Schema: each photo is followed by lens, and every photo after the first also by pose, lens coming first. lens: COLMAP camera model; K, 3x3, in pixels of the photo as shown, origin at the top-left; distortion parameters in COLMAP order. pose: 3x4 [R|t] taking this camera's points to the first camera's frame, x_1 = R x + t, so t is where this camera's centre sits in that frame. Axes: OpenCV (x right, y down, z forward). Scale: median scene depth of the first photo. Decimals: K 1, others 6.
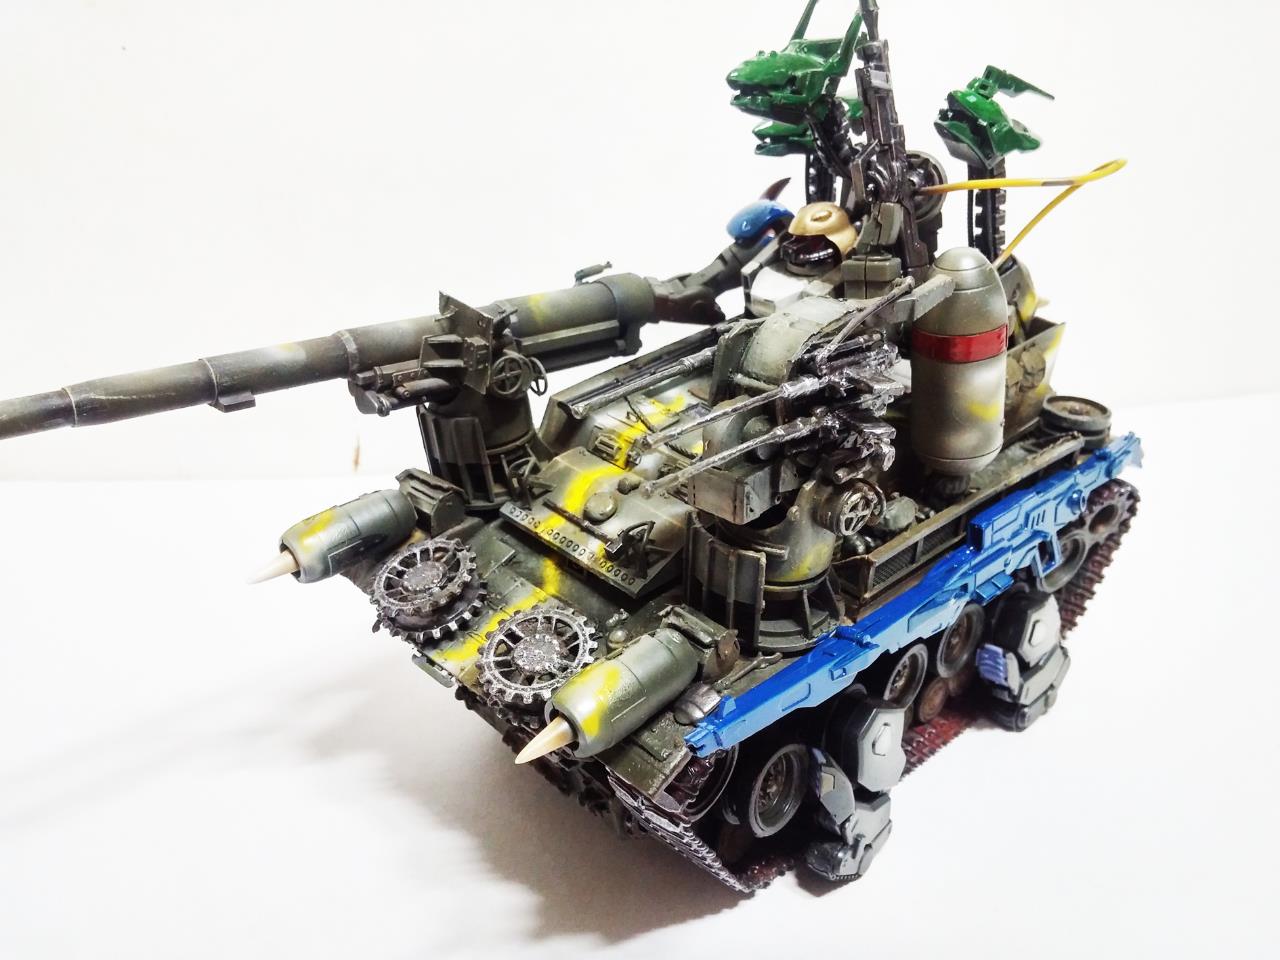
lens RADIAL K [[1135.9, 0, 640.5], [0, 1135.9, 488.9], [0, 0, 1]] dist [0.035993, -0.022398]
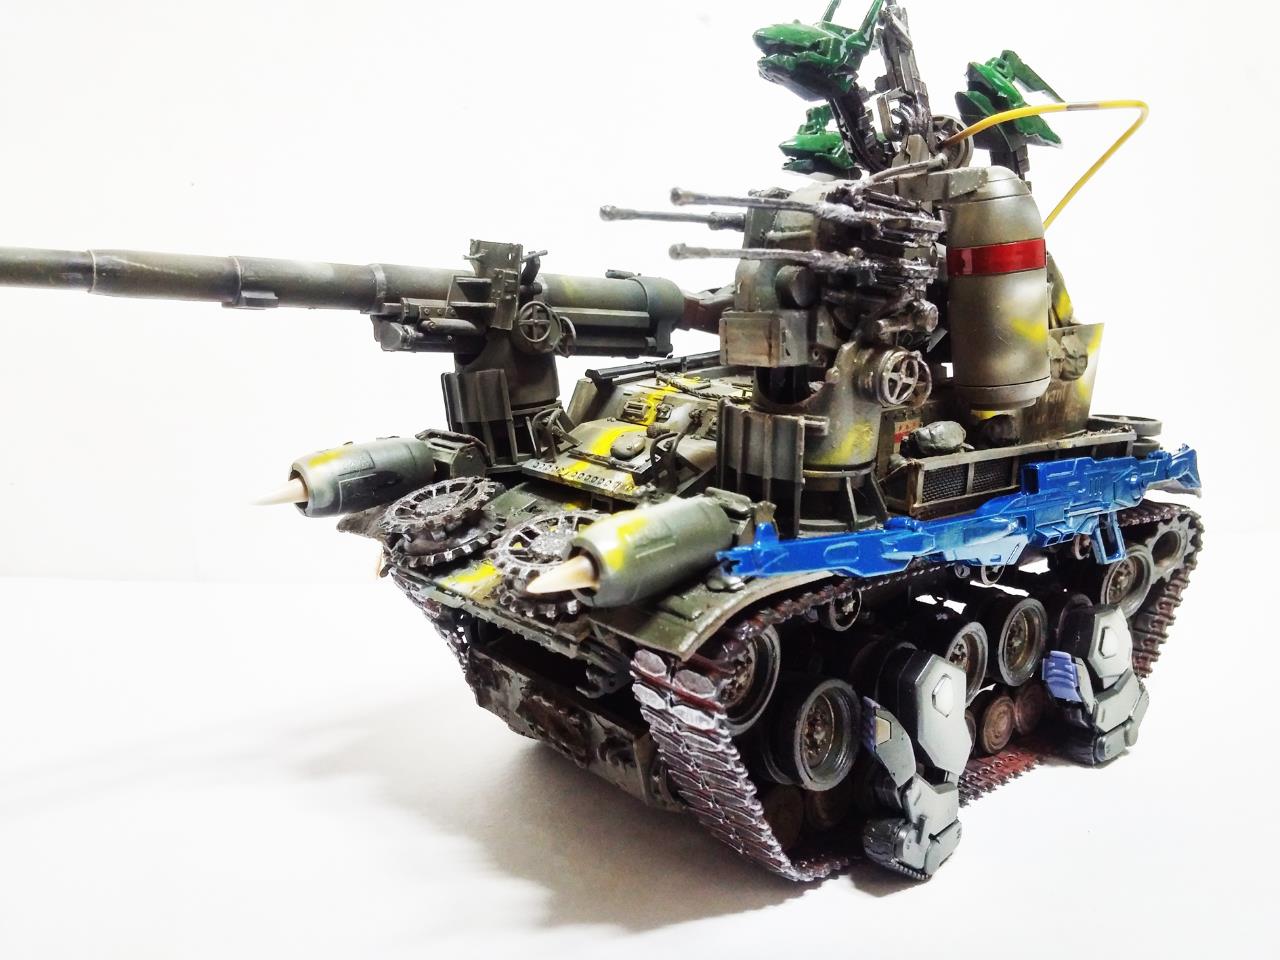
lens RADIAL K [[1135.9, 0, 641.2], [0, 1135.9, 483.9], [0, 0, 1]] dist [0.035993, -0.022398]
pose [[0.999614, 0.002302, -0.027684, 0.002003], [-0.009957, 0.960036, -0.279699, 0.313264], [0.025934, 0.279867, 0.959689, 0.098907]]
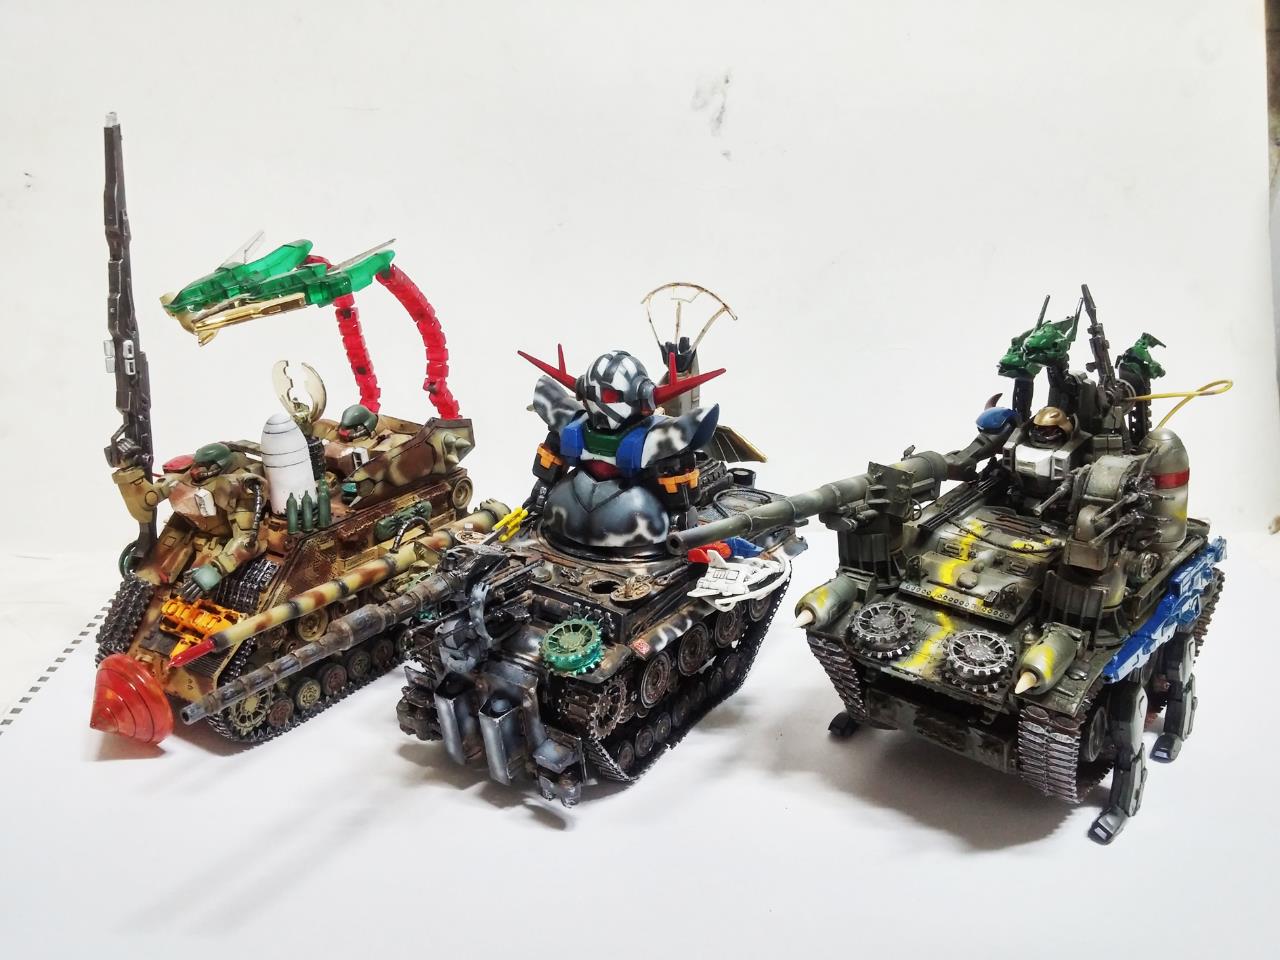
lens RADIAL K [[1135.9, 0, 631.4], [0, 1135.9, 481.1], [0, 0, 1]] dist [0.035993, -0.022398]
pose [[0.994332, -0.031798, 0.101457, -0.727554], [0.049282, 0.983371, -0.174792, 0.148089], [-0.094212, 0.178802, 0.979364, -0.697019]]
